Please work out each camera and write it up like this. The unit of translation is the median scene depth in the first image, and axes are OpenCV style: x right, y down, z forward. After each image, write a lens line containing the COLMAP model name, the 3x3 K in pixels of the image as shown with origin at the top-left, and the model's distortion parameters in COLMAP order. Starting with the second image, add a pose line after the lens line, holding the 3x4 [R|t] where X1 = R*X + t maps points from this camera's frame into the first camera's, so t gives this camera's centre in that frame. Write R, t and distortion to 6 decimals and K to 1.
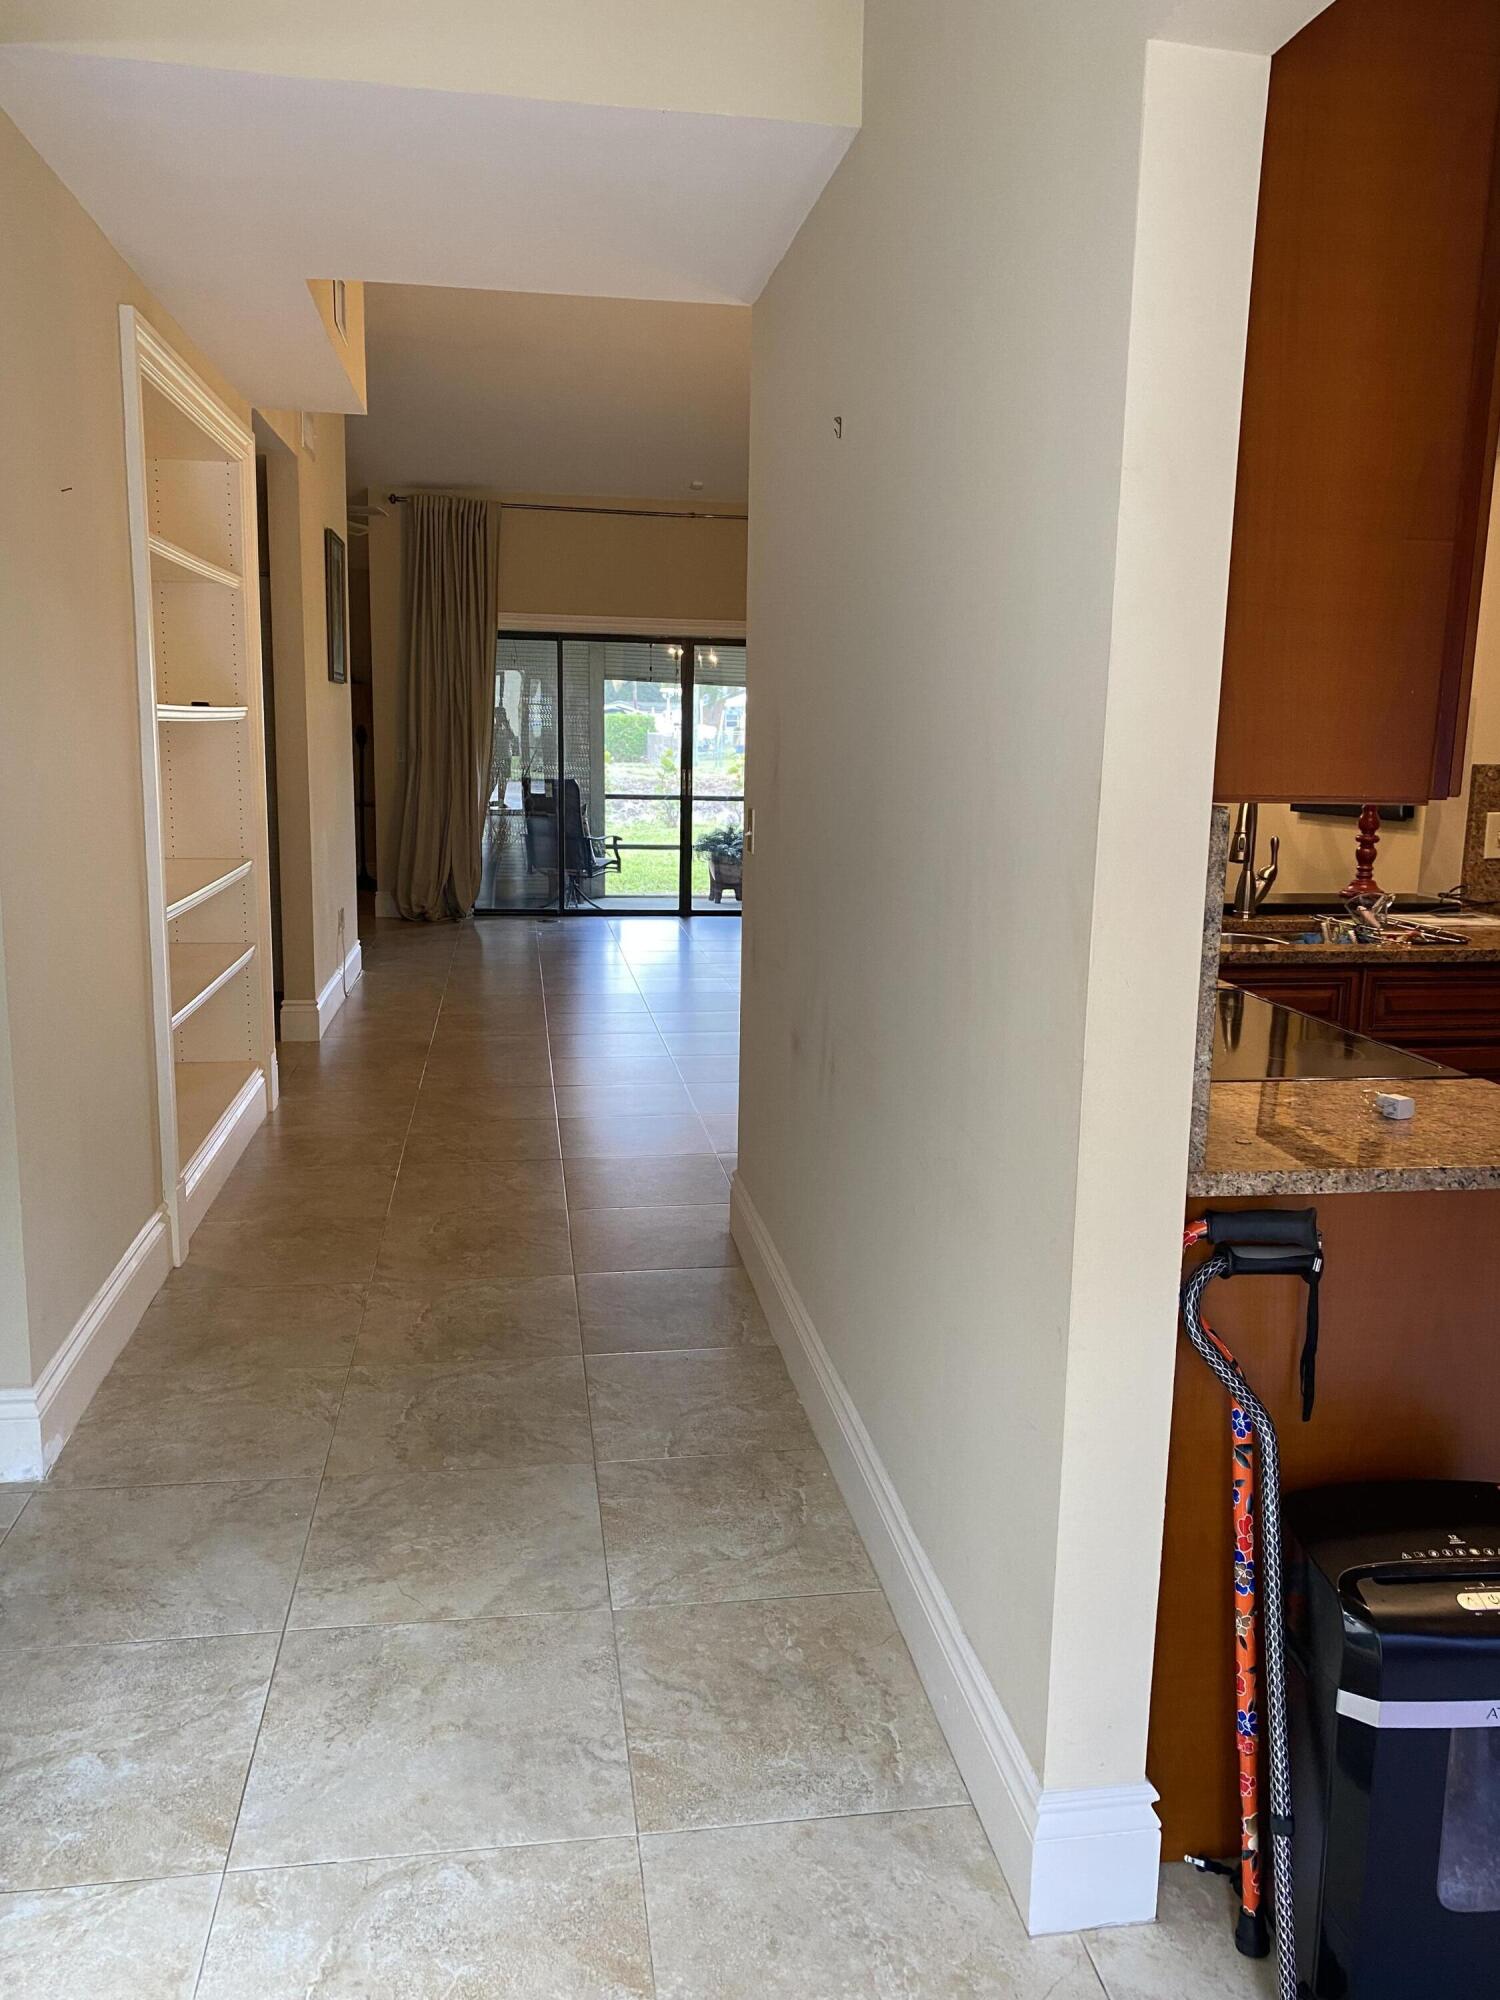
lens RADIAL K [[1516.9, 0, 789.2], [0, 1516.9, 1007.6], [0, 0, 1]] dist [-0.005030, -0.003852]
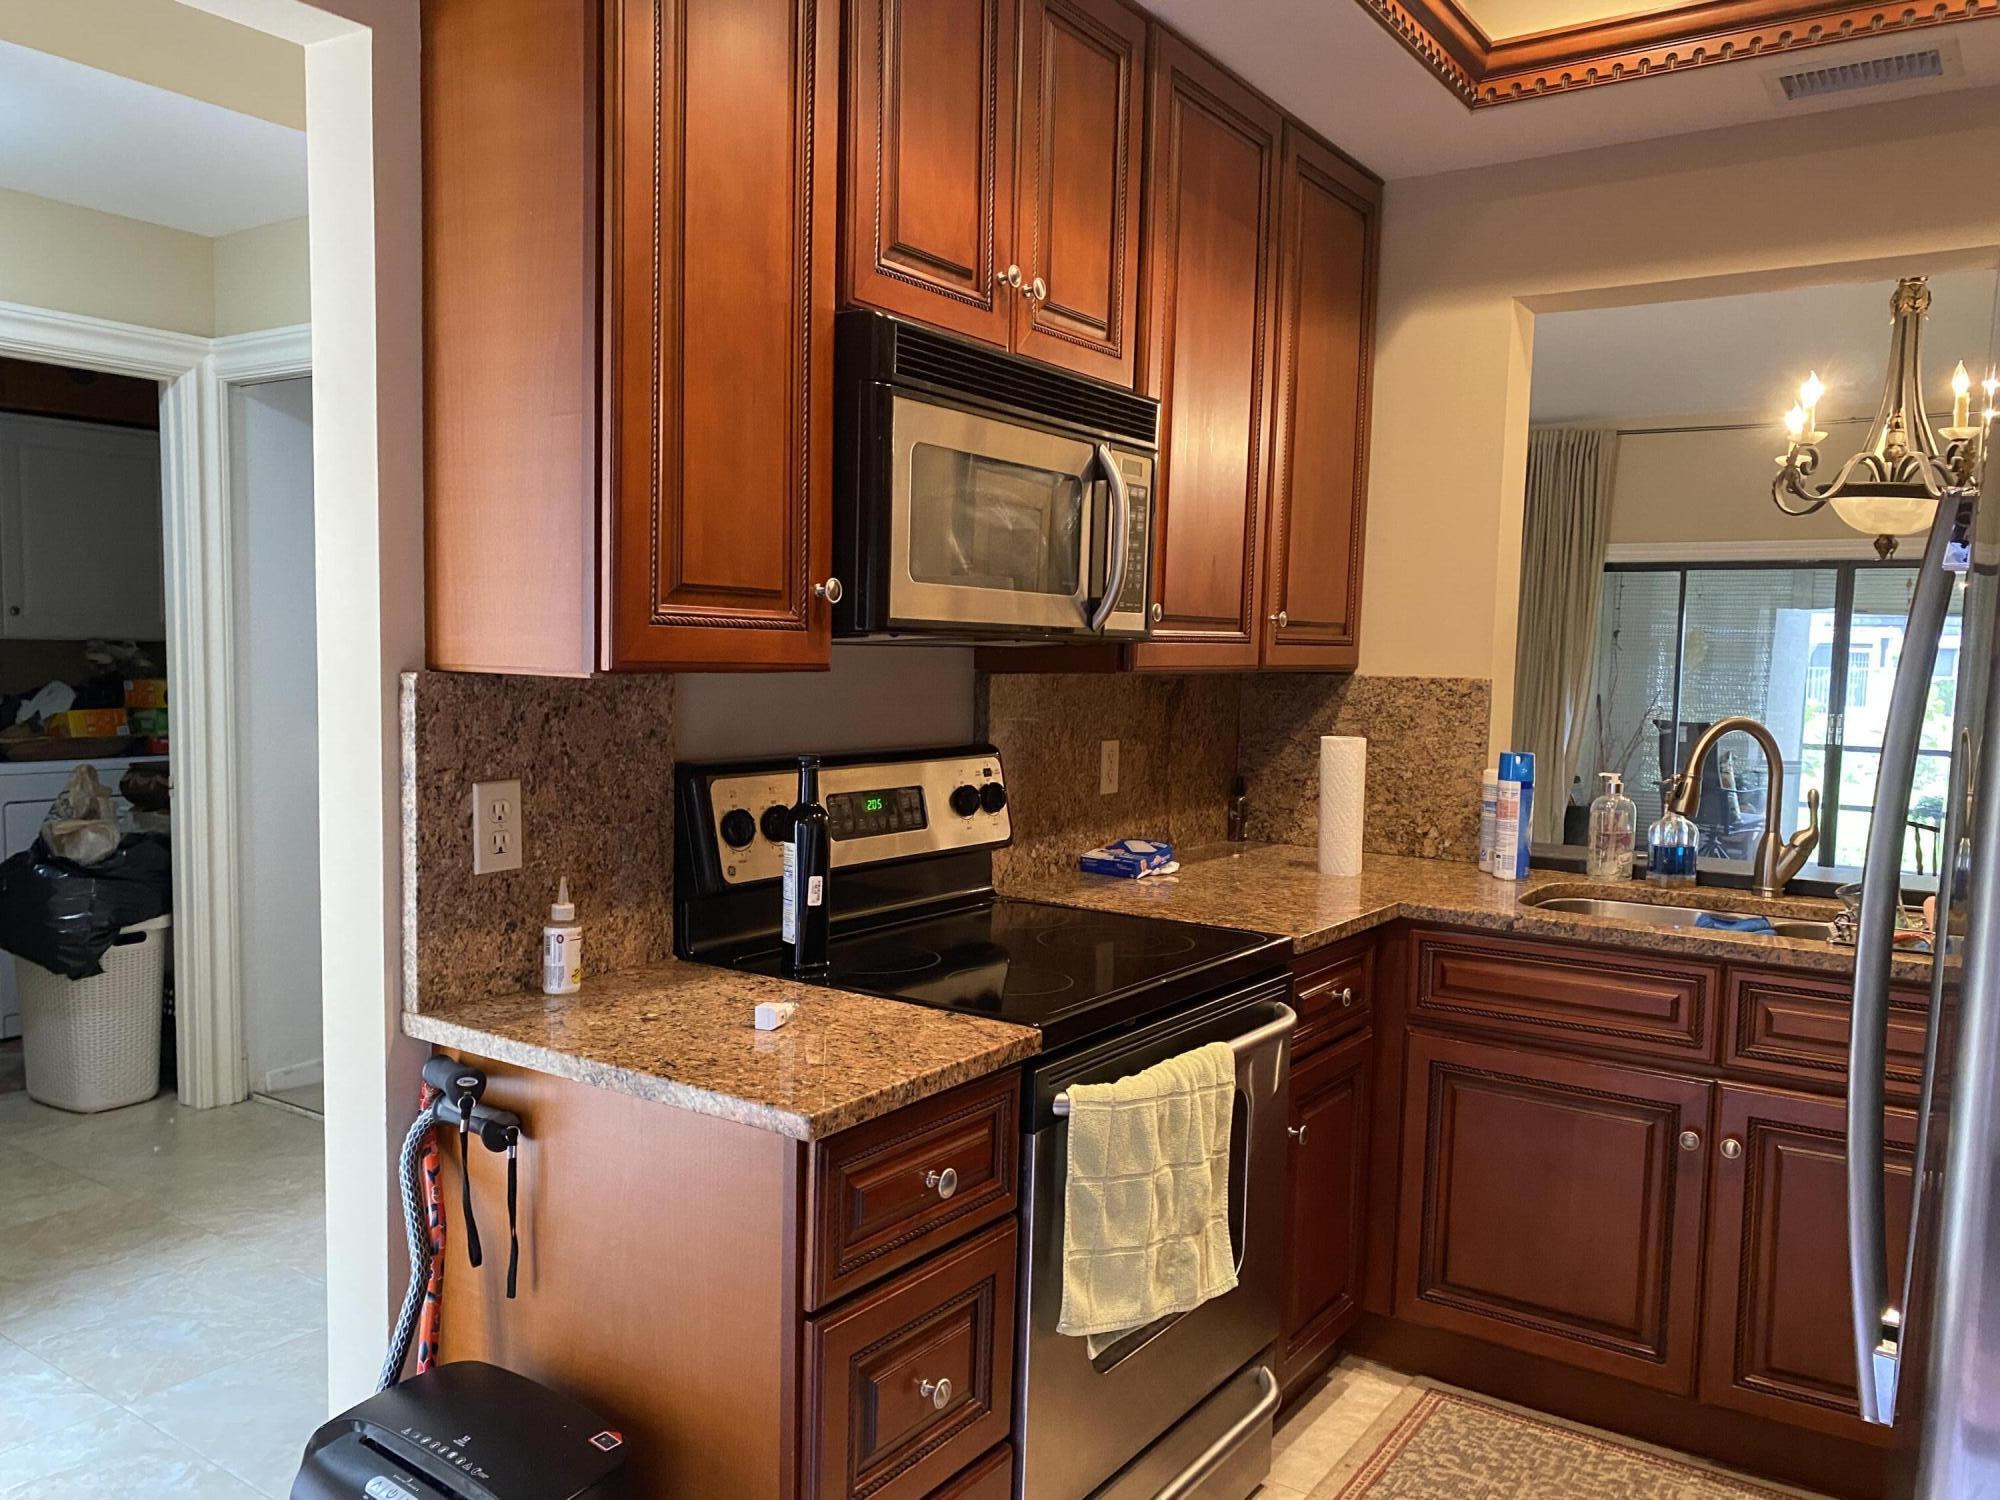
lens RADIAL K [[1528.0, 0, 990.1], [0, 1528.0, 788.8], [0, 0, 1]] dist [0.026410, -0.008941]
pose [[0.712523, 0.060583, -0.699028, 0.557870], [-0.136040, 0.989289, -0.052927, -0.020004], [0.688334, 0.132808, 0.713133, 0.202527]]
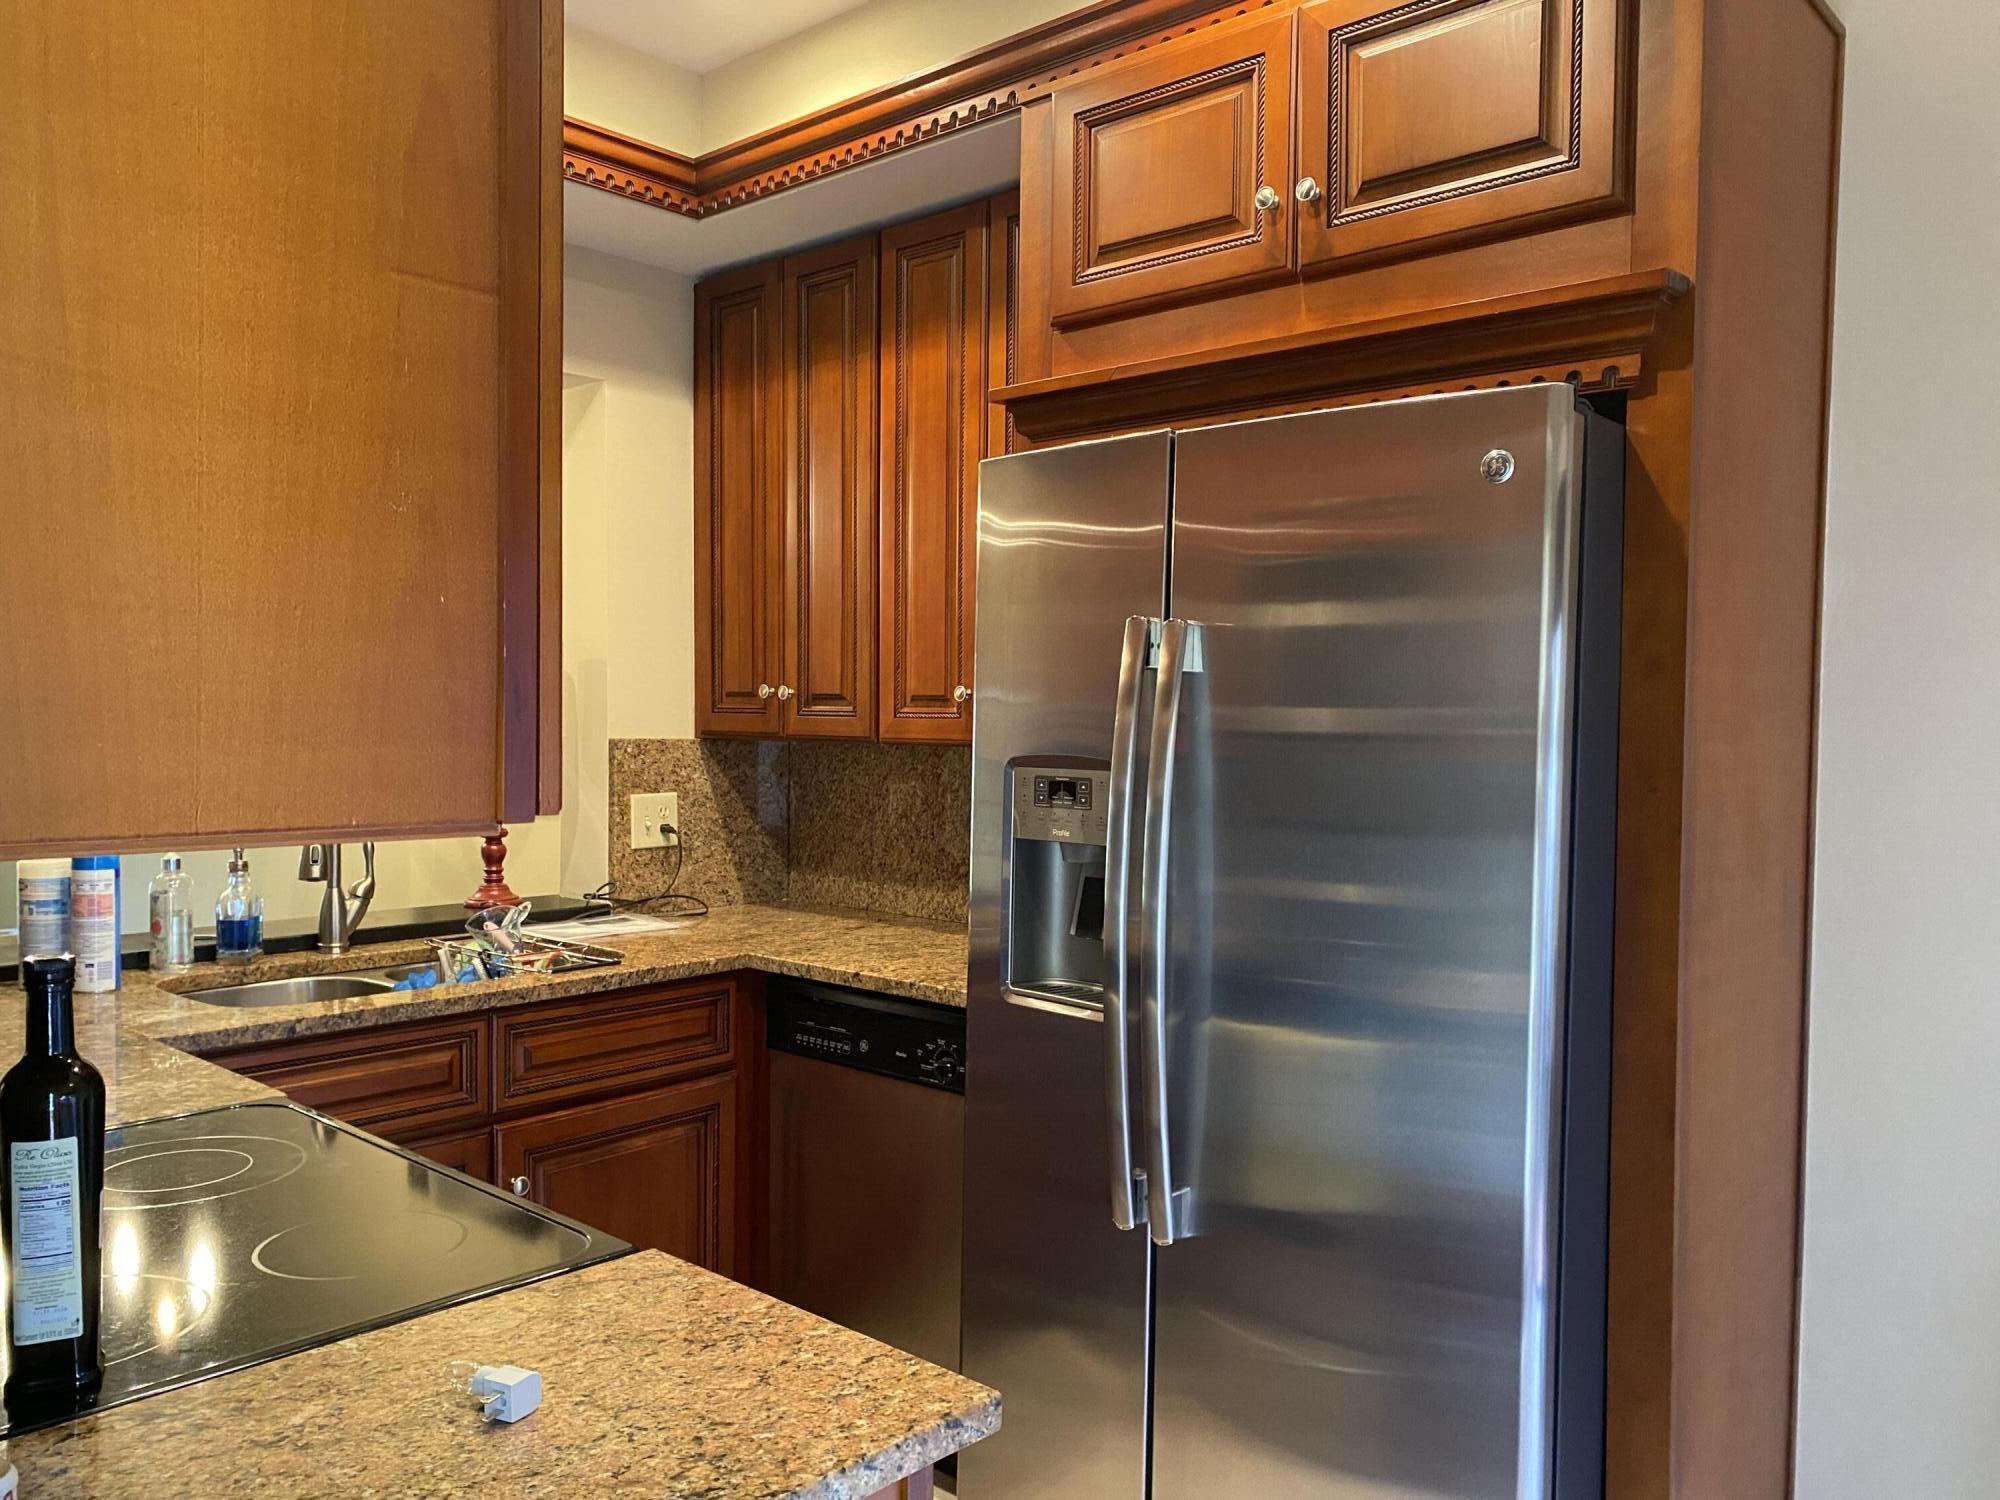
lens RADIAL K [[1516.9, 0, 1000.0], [0, 1516.9, 750.0], [0, 0, 1]] dist [-0.005030, -0.003852]
pose [[0.787240, -0.026829, 0.616063, 0.105010], [0.116137, 0.987625, -0.105397, -0.041223], [-0.605612, 0.154521, 0.780614, 0.215954]]
